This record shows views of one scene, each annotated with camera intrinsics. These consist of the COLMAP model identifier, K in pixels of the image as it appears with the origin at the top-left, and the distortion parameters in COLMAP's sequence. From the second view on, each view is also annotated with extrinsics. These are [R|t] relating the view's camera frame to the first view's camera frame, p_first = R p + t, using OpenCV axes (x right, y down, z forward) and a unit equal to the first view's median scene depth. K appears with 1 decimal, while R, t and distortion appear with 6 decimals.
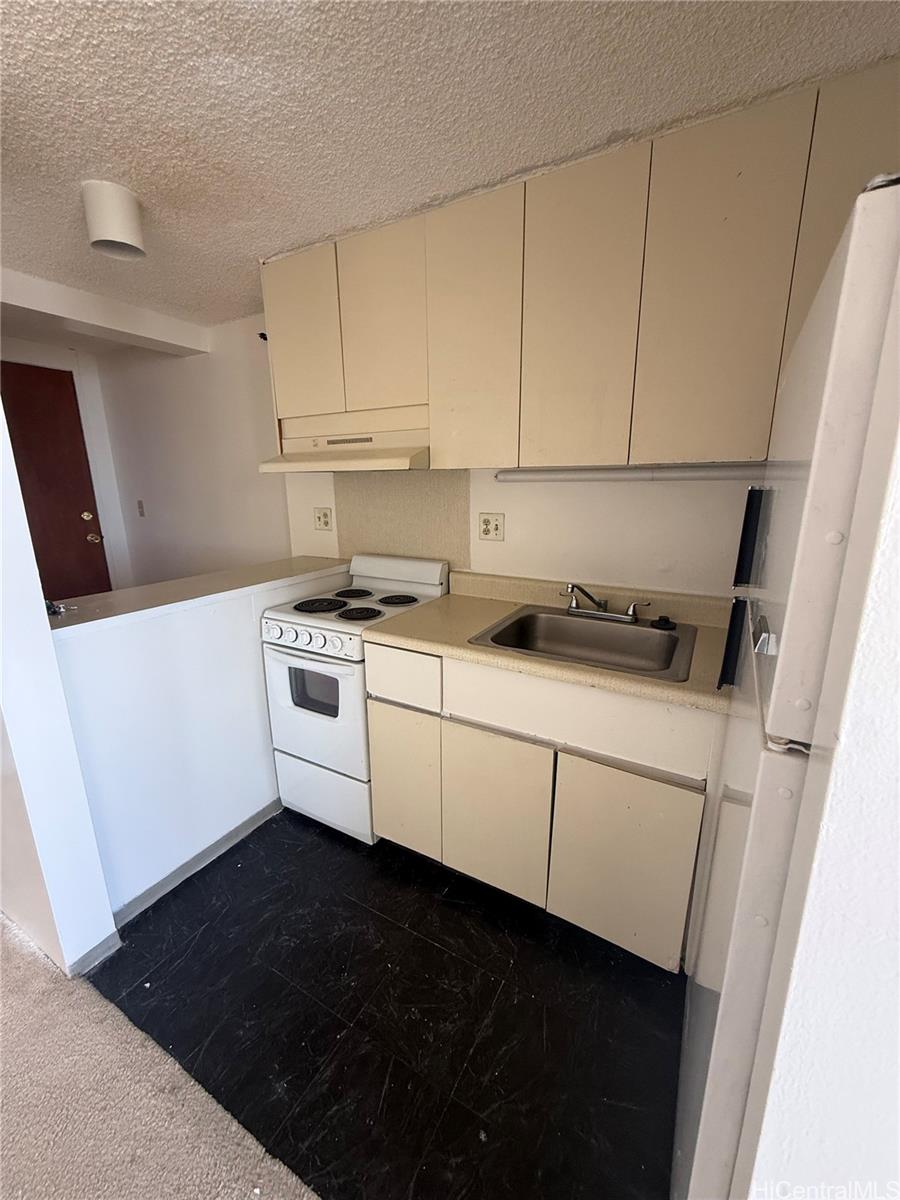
lens RADIAL K [[479.4, 0, 451.4], [0, 479.4, 596.6], [0, 0, 1]] dist [-0.000700, 0.000803]
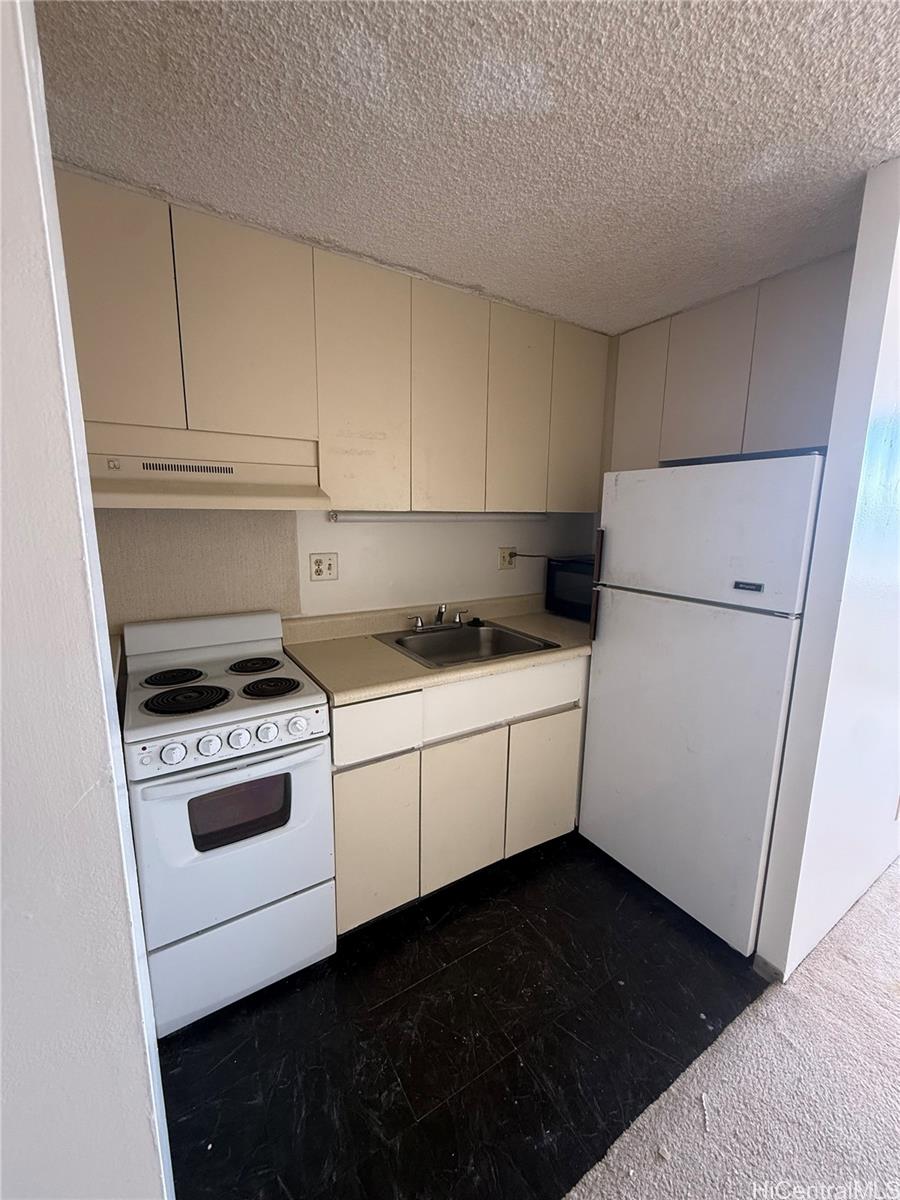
lens RADIAL K [[479.4, 0, 451.4], [0, 479.4, 596.6], [0, 0, 1]] dist [-0.000700, 0.000803]
pose [[0.471757, -0.138776, 0.870739, -0.774675], [0.192159, 0.979981, 0.052077, -0.102292], [-0.860535, 0.142753, 0.488980, 0.357780]]
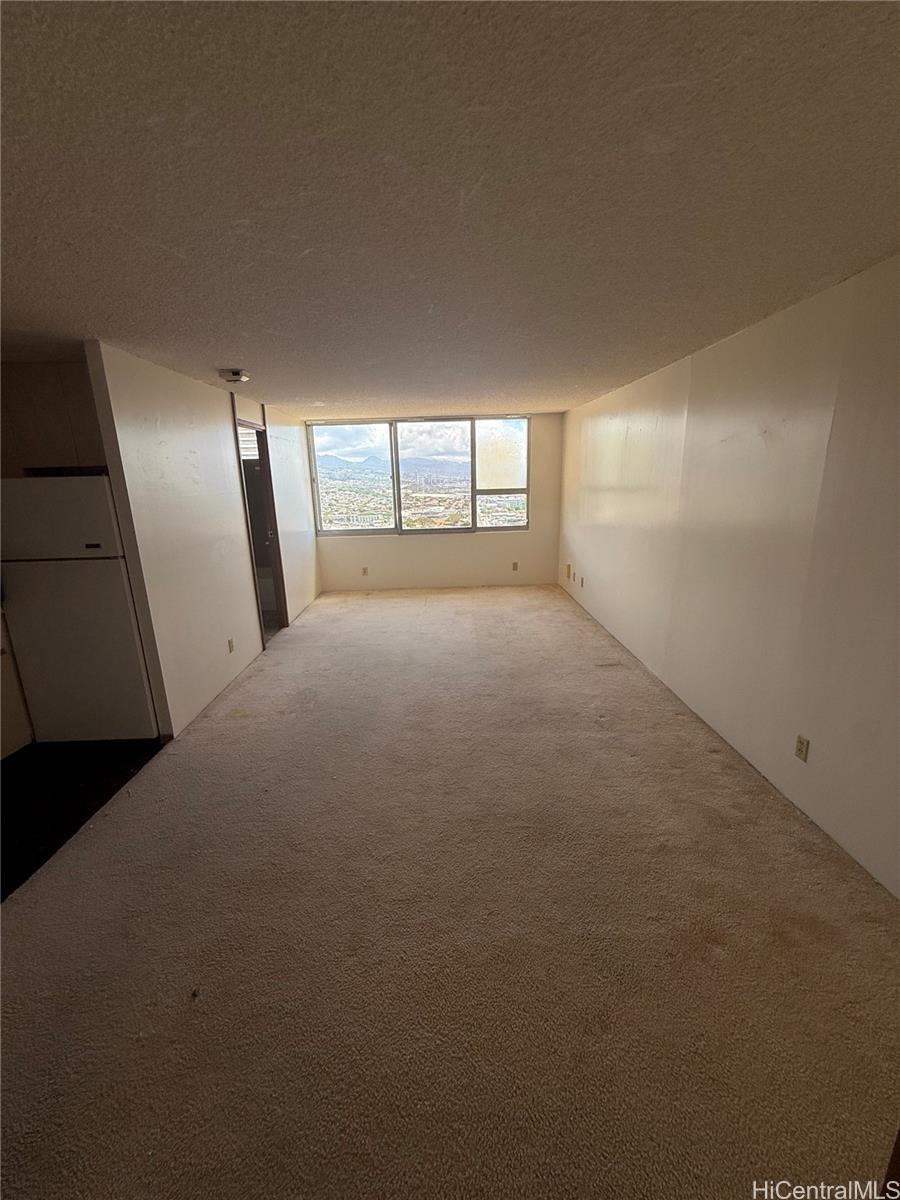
lens RADIAL K [[479.4, 0, 451.4], [0, 479.4, 596.6], [0, 0, 1]] dist [-0.000700, 0.000803]
pose [[-0.508362, -0.189921, 0.839939, -1.738220], [0.232554, 0.908860, 0.346255, -0.092719], [-0.829148, 0.371354, -0.417863, 0.056928]]
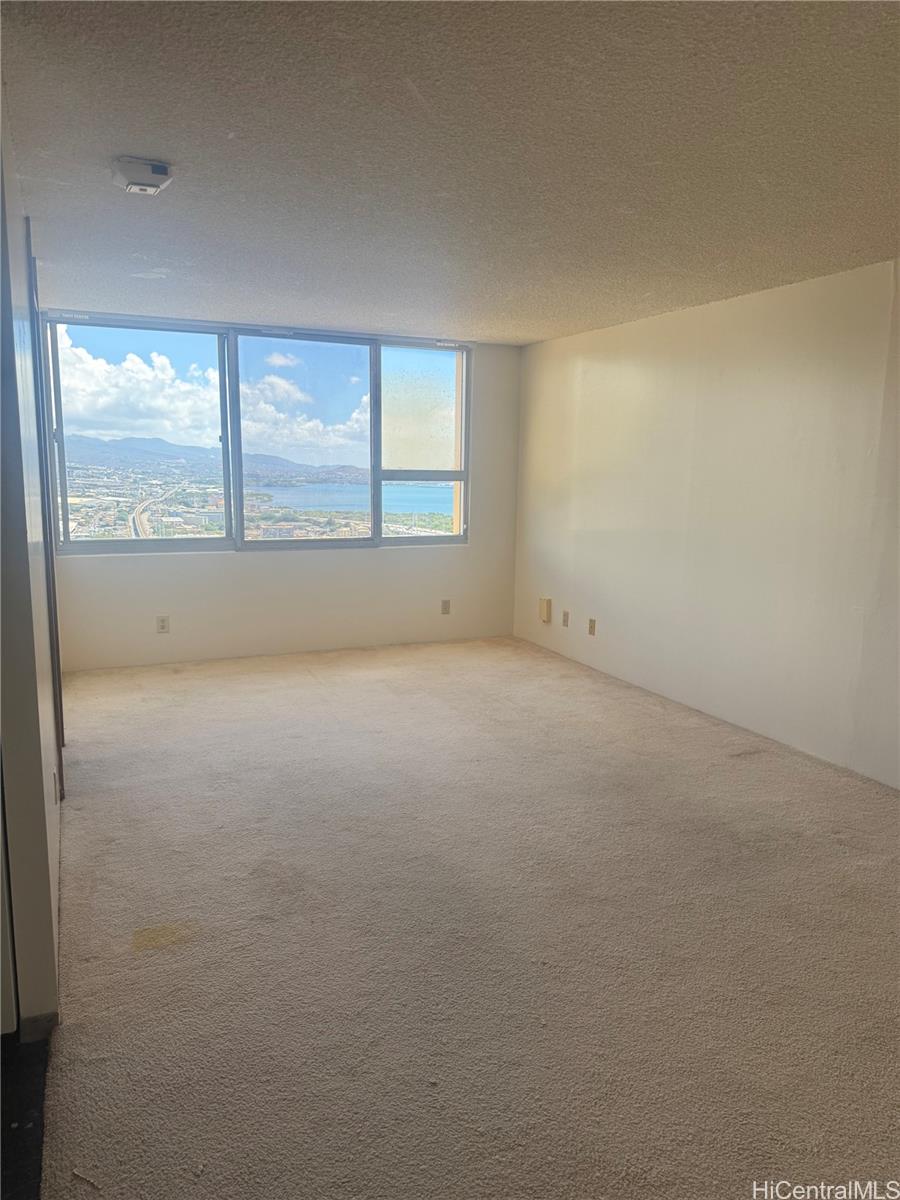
lens RADIAL K [[841.4, 0, 445.8], [0, 841.4, 603.8], [0, 0, 1]] dist [0.127184, -0.164787]
pose [[-0.797500, -0.095469, 0.595718, -0.957332], [0.138128, 0.932282, 0.334321, -0.154618], [-0.587294, 0.348906, -0.730308, 0.744798]]
